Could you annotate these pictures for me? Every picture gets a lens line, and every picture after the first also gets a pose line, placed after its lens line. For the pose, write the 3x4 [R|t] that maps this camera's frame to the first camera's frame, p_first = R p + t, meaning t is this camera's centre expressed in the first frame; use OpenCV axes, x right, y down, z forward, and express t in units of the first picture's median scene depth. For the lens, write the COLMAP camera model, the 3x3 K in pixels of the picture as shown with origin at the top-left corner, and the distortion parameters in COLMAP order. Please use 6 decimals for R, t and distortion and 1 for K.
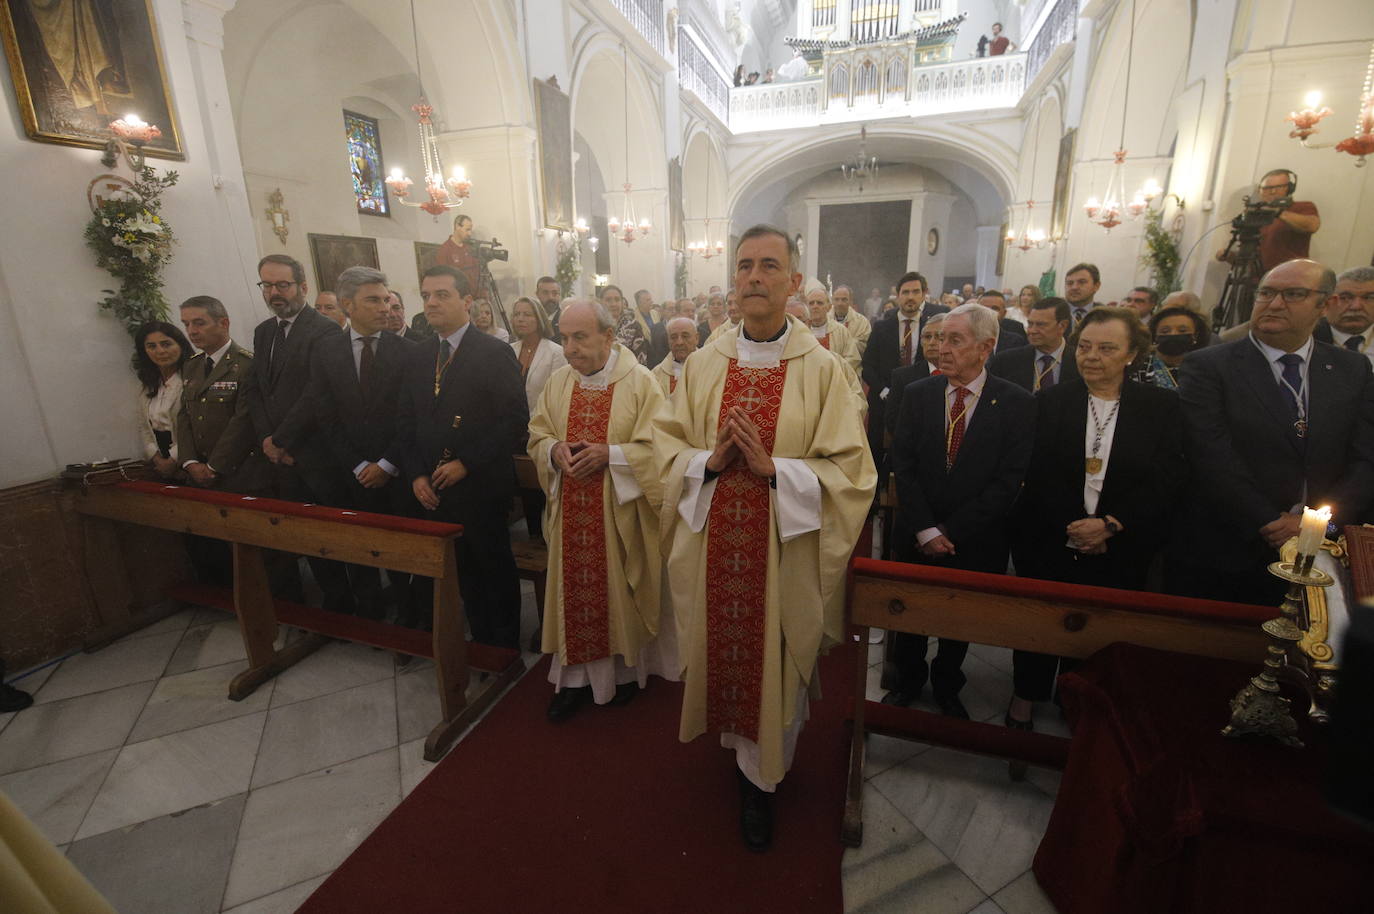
lens RADIAL K [[595.7, 0, 691.6], [0, 595.7, 458.7], [0, 0, 1]] dist [0.000523, -0.010308]
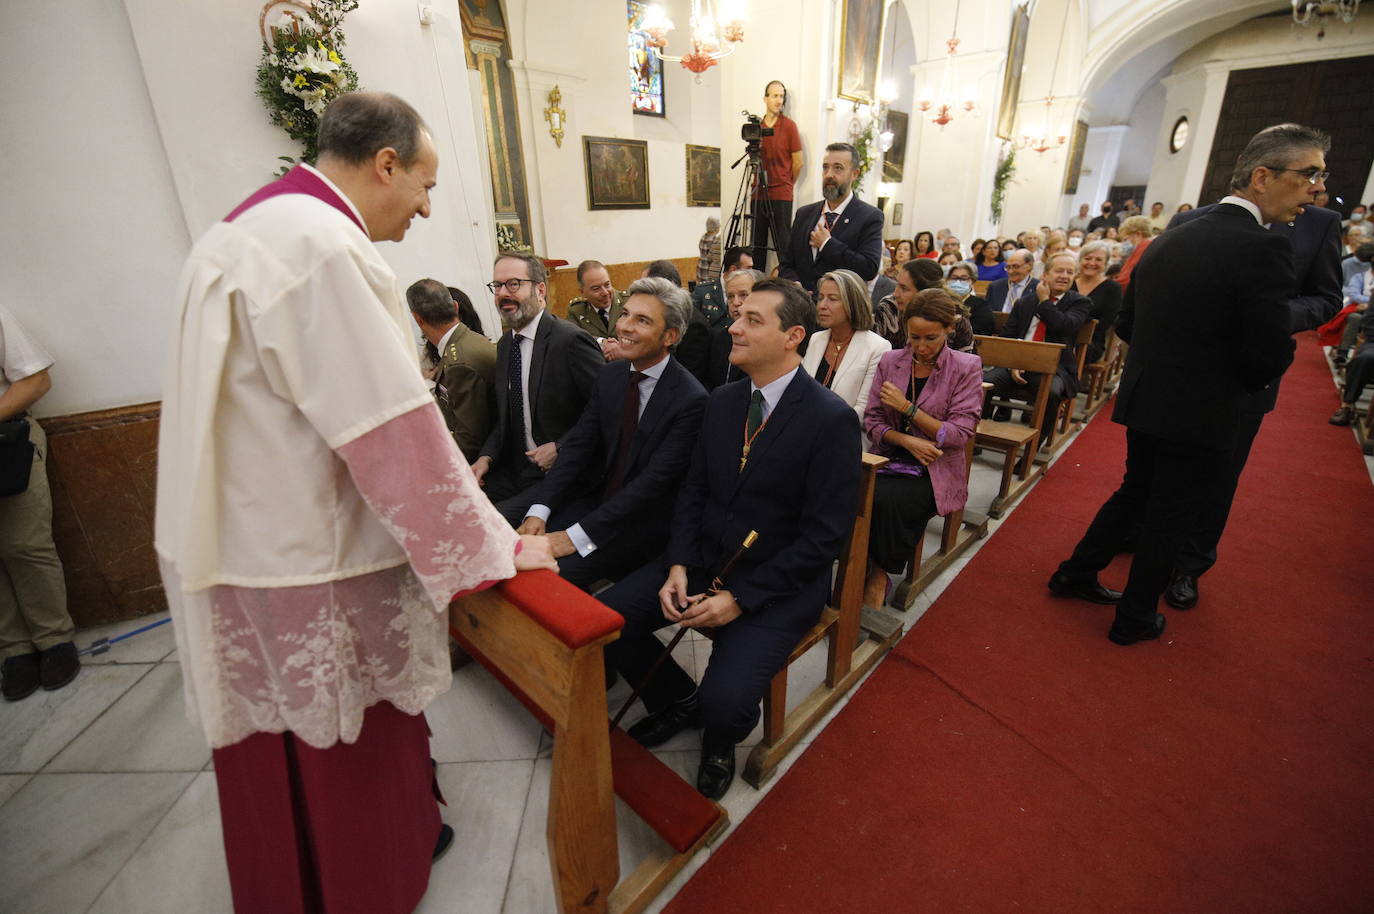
lens RADIAL K [[593.9, 0, 692.9], [0, 593.9, 452.3], [0, 0, 1]] dist [0.001032, -0.010252]
pose [[0.912378, 0.144241, -0.383095, -0.050992], [-0.102434, 0.986536, 0.127488, -0.020287], [0.396326, -0.077075, 0.914869, 0.173457]]
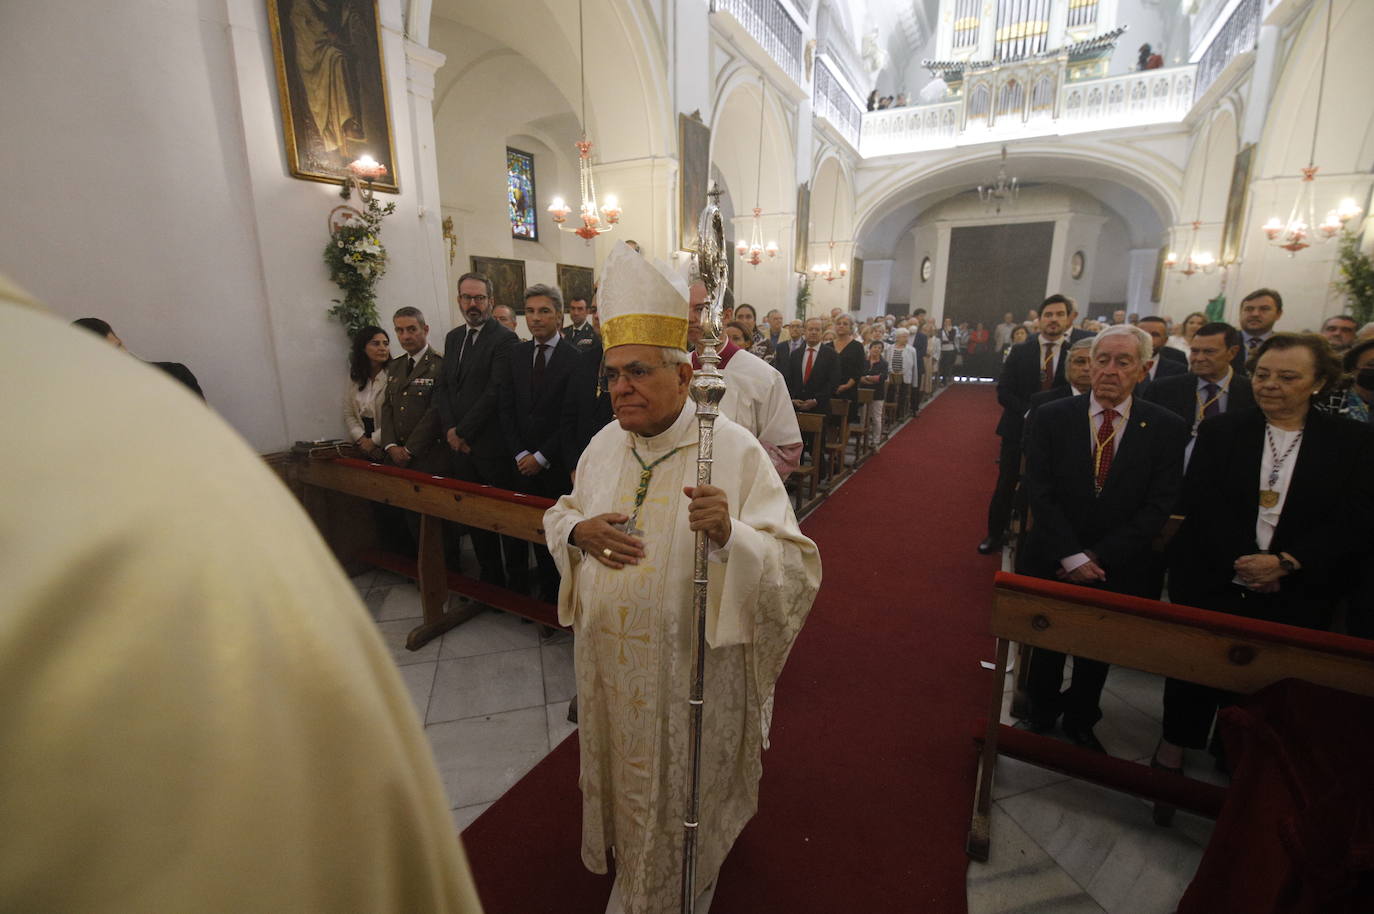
lens RADIAL K [[596.4, 0, 687.0], [0, 596.4, 457.0], [0, 0, 1]] dist [-0.001305, -0.008729]
pose [[0.981704, 0.060462, -0.180557, -0.016260], [-0.067118, 0.997264, -0.030982, 0.009302], [0.178190, 0.042534, 0.983076, -0.022271]]
